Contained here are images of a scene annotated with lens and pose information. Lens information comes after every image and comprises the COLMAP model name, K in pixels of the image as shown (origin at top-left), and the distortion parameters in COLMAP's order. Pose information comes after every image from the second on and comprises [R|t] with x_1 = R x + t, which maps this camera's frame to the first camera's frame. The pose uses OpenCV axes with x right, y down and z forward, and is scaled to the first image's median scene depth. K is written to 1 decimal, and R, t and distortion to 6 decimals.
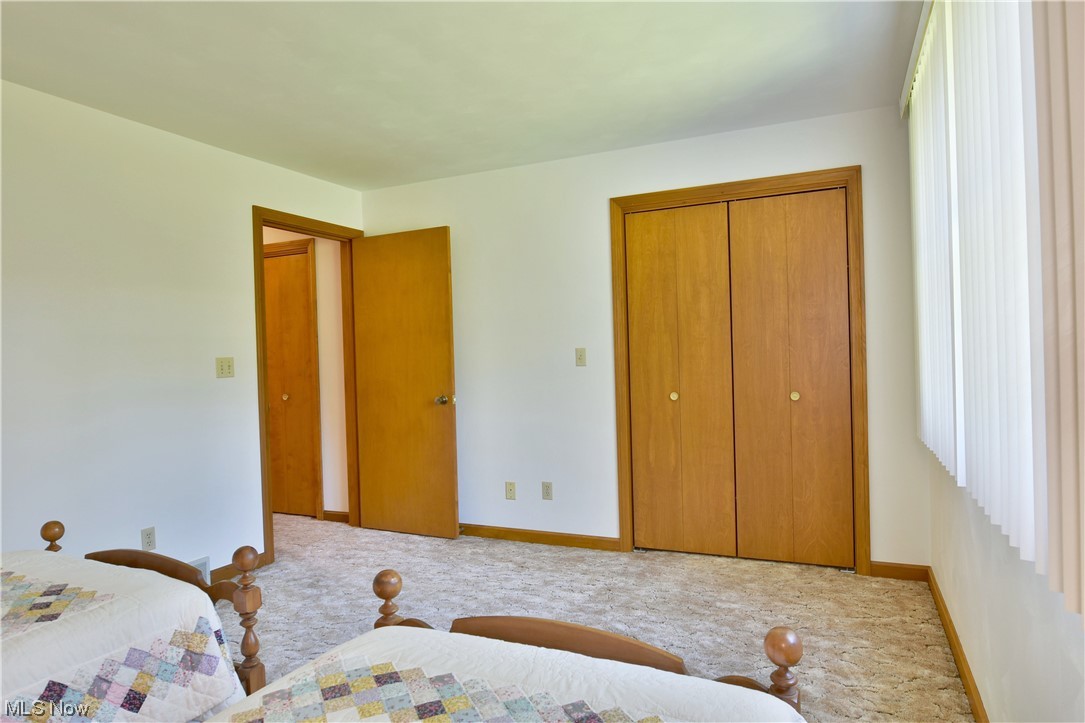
lens RADIAL K [[653.2, 0, 542.5], [0, 653.2, 361.5], [0, 0, 1]] dist [-0.003170, -0.036578]
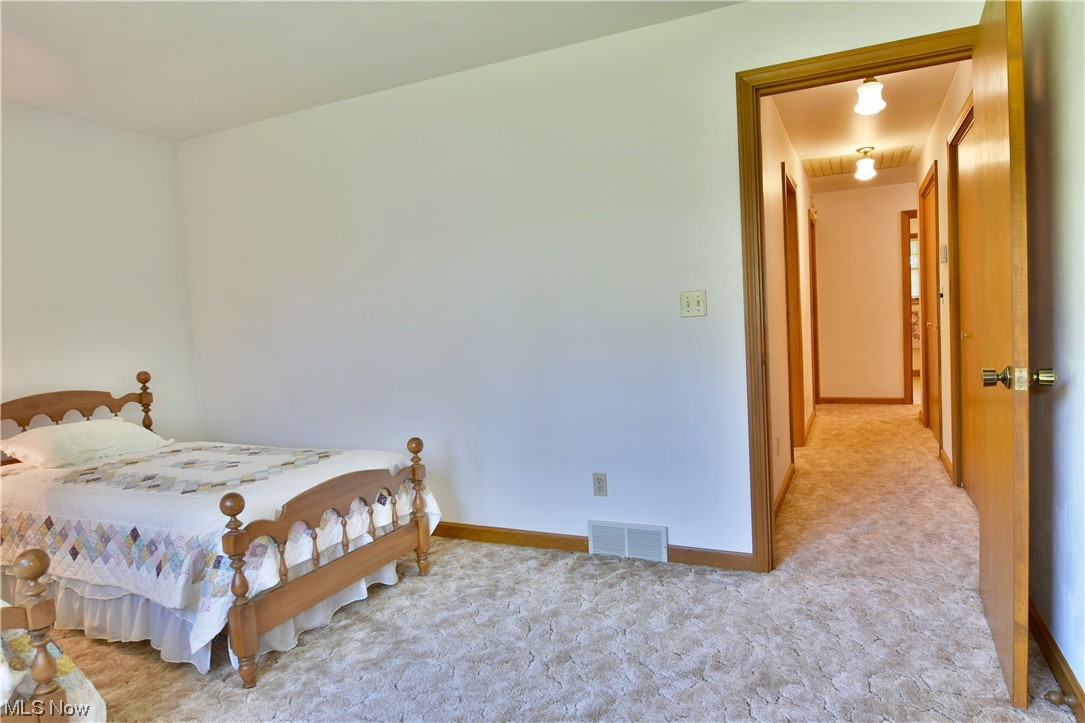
lens RADIAL K [[653.2, 0, 542.5], [0, 653.2, 361.5], [0, 0, 1]] dist [-0.003170, -0.036578]
pose [[-0.017440, 0.099862, -0.994848, 0.253182], [0.044064, 0.994110, 0.099015, -0.006273], [0.998876, -0.042110, -0.021737, 0.684363]]
